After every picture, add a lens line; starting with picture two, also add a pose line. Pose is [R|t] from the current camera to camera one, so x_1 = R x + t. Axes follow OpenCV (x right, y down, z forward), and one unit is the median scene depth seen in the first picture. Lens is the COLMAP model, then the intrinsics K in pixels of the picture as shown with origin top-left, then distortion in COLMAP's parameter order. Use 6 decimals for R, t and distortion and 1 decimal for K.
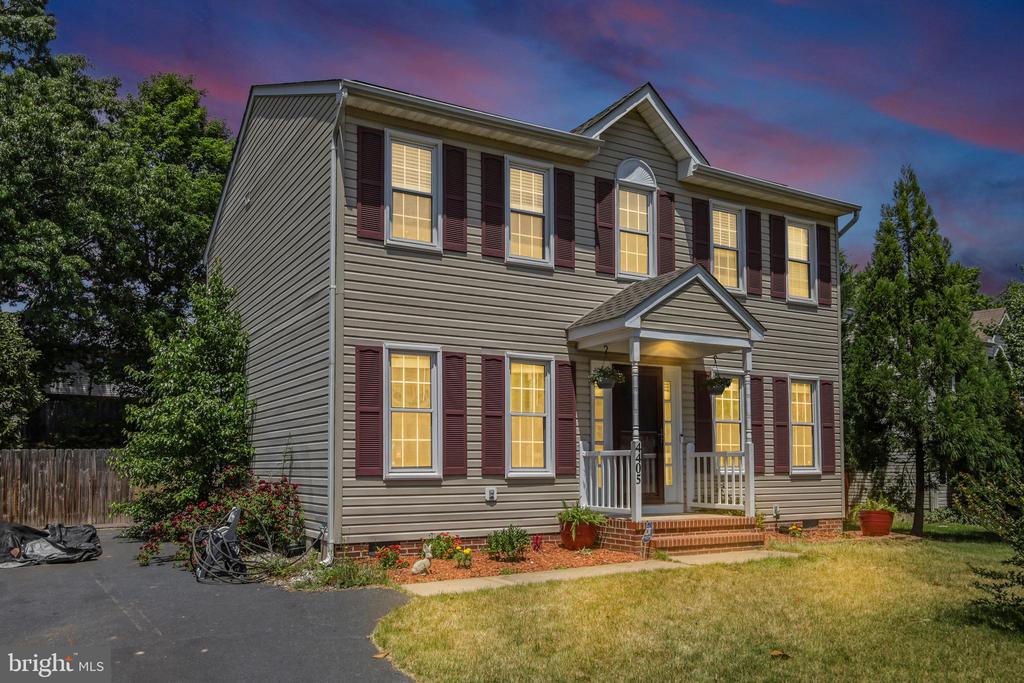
lens RADIAL K [[802.3, 0, 510.2], [0, 802.3, 345.6], [0, 0, 1]] dist [-0.003558, -0.000377]
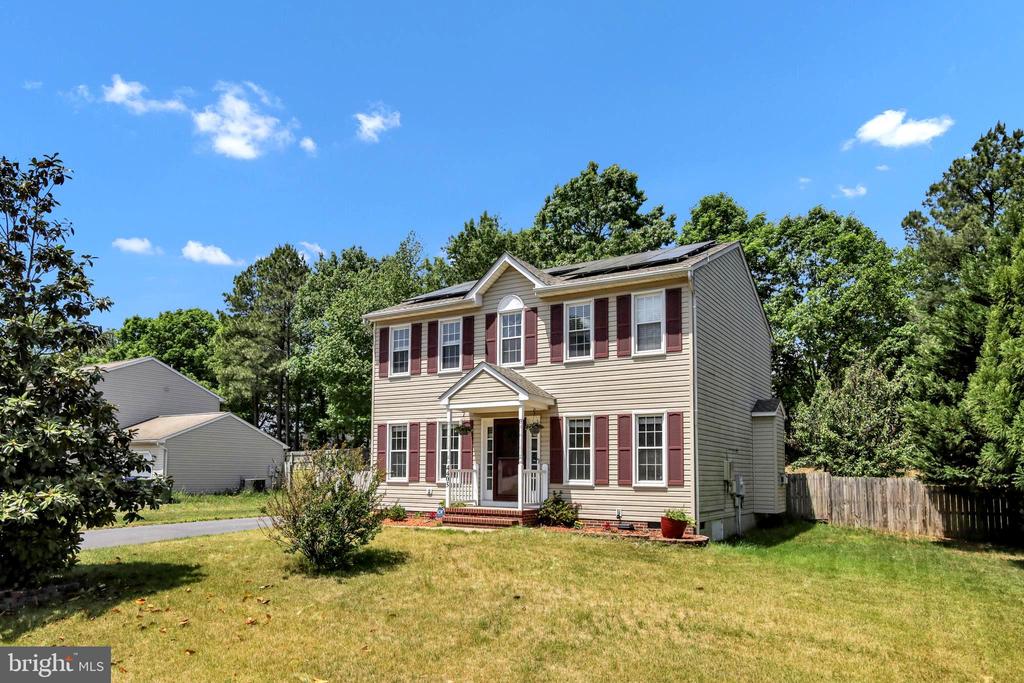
lens RADIAL K [[678.0, 0, 510.6], [0, 678.0, 337.6], [0, 0, 1]] dist [-0.000999, -0.000479]
pose [[0.480453, -0.165811, -0.861203, 1.475813], [0.119045, 0.985207, -0.123272, 0.034718], [0.868903, -0.043296, 0.493085, 0.311610]]
